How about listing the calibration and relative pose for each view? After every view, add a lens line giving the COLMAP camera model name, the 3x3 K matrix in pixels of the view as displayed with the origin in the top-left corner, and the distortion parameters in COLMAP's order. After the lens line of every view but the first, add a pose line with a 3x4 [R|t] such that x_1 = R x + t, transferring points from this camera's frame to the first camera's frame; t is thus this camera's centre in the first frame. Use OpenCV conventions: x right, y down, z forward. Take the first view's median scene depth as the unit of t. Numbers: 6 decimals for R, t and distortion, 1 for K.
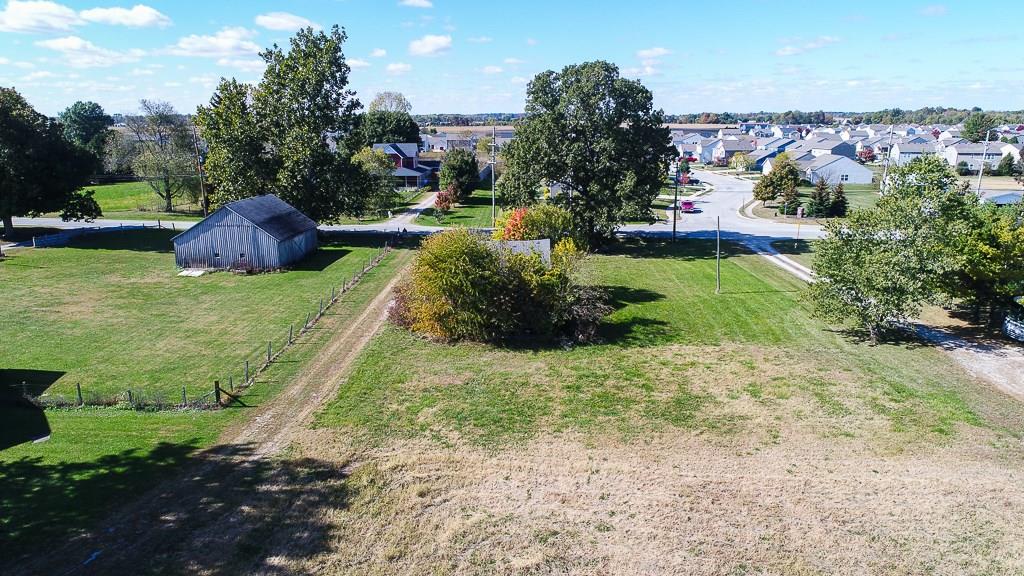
lens RADIAL K [[686.7, 0, 512.2], [0, 686.7, 290.6], [0, 0, 1]] dist [0.000932, -0.001037]
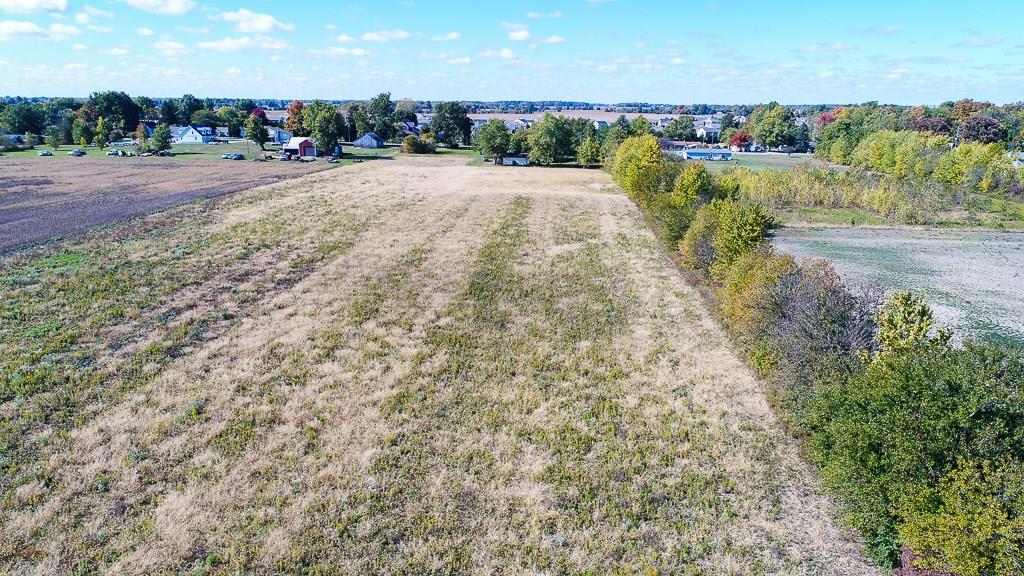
lens RADIAL K [[687.3, 0, 512.8], [0, 687.3, 288.8], [0, 0, 1]] dist [-0.000197, 0.001053]
pose [[0.999254, 0.022965, -0.031059, 0.718678], [-0.022480, 0.999621, 0.015860, 0.802406], [0.031412, -0.015150, 0.999392, -3.508494]]
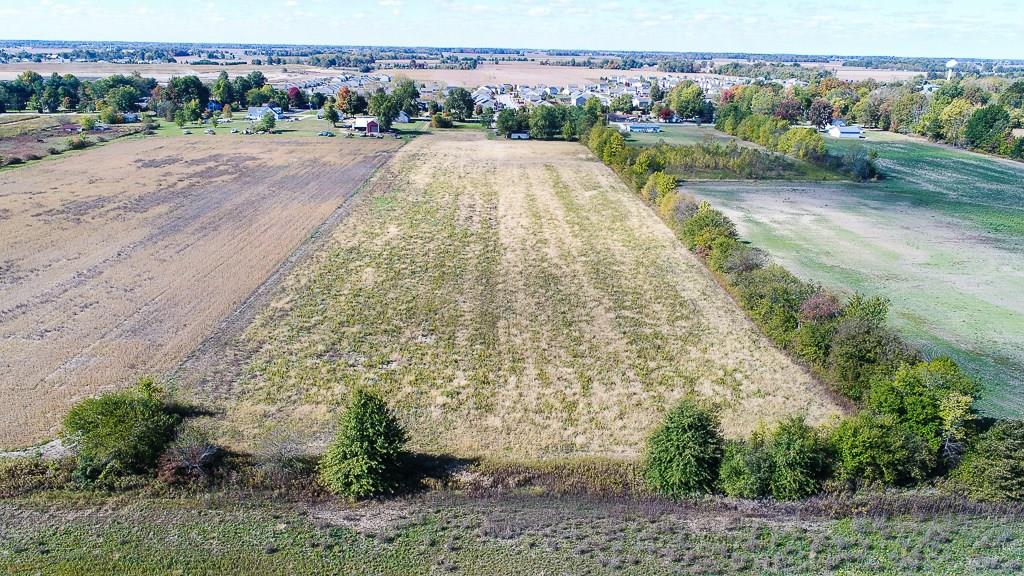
lens RADIAL K [[686.7, 0, 512.2], [0, 686.7, 290.6], [0, 0, 1]] dist [0.000932, -0.001037]
pose [[0.997543, -0.004389, 0.069920, 0.161493], [-0.002139, 0.995663, 0.093014, 0.899813], [-0.070025, -0.092935, 0.993207, -5.373398]]
